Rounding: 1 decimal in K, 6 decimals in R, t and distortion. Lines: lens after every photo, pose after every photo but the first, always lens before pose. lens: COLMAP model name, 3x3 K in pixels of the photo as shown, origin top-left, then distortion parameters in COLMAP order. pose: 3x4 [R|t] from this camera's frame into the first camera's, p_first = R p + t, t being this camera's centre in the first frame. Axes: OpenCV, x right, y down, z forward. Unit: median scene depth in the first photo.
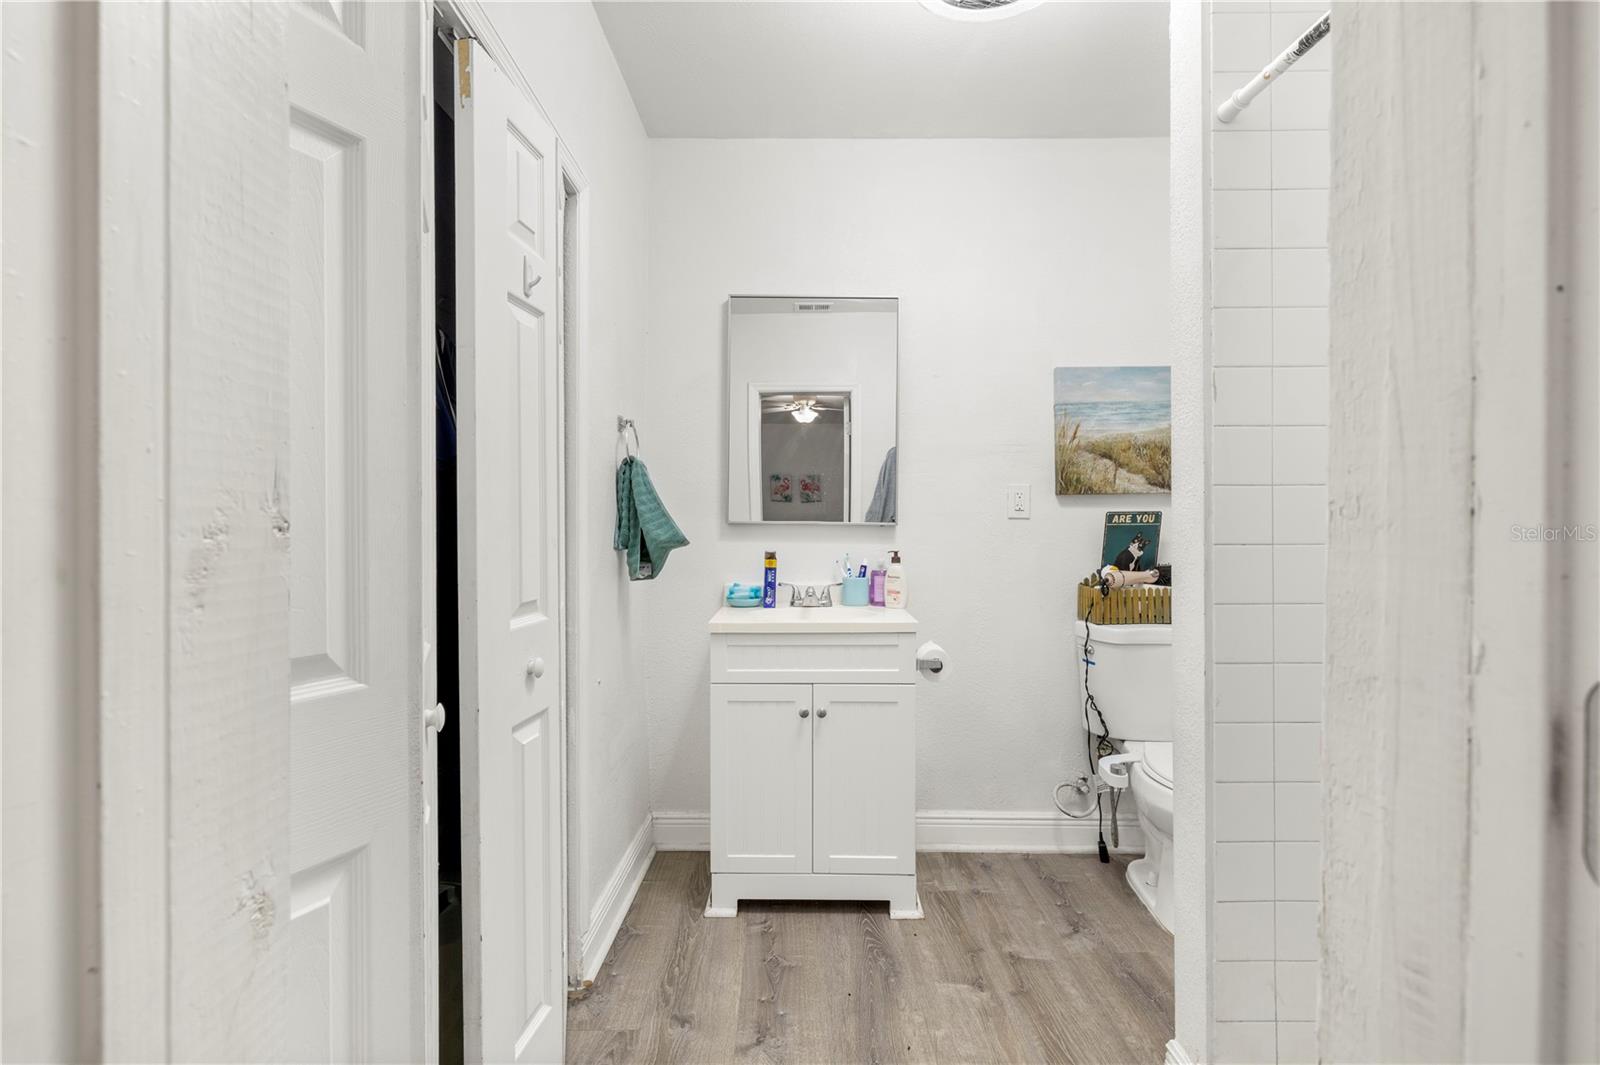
lens RADIAL K [[730.5, 0, 800.0], [0, 730.5, 532.5], [0, 0, 1]] dist [-0.000354, 0.000004]
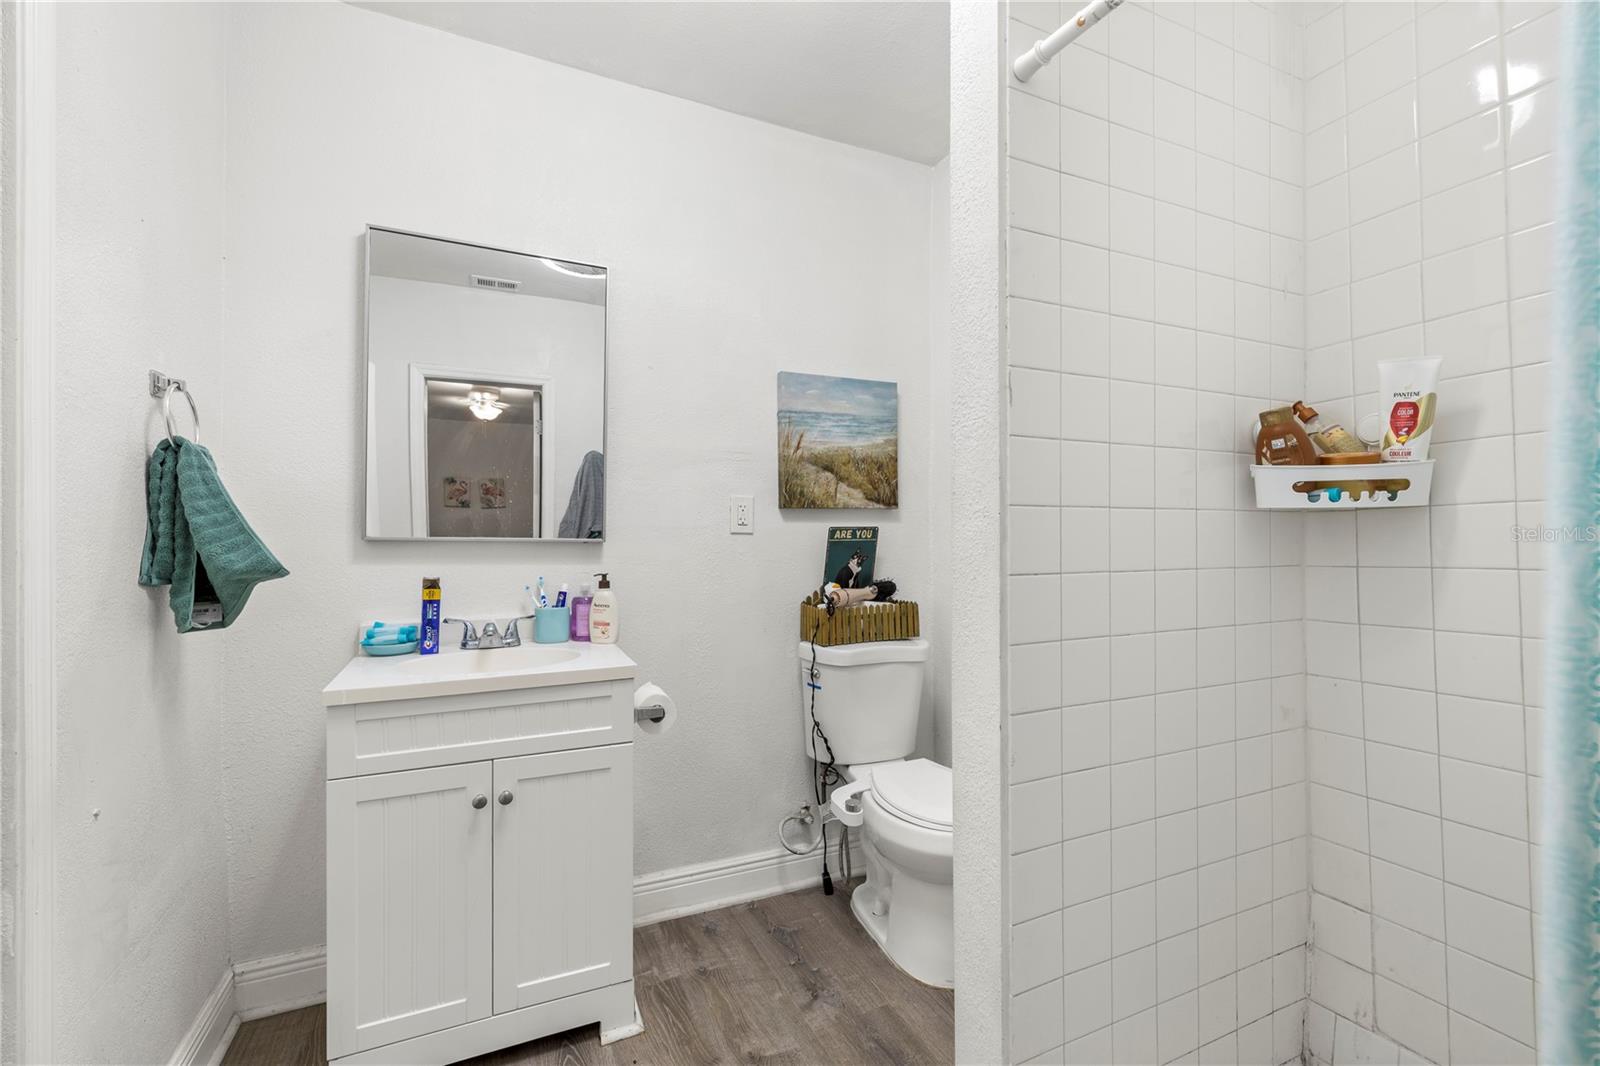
lens RADIAL K [[672.2, 0, 796.6], [0, 672.2, 534.4], [0, 0, 1]] dist [-0.000013, 0.000681]
pose [[0.905757, 0.000181, 0.423797, 0.006680], [0.001455, 0.999993, -0.003538, -0.015917], [-0.423795, 0.003821, 0.905750, 0.224382]]
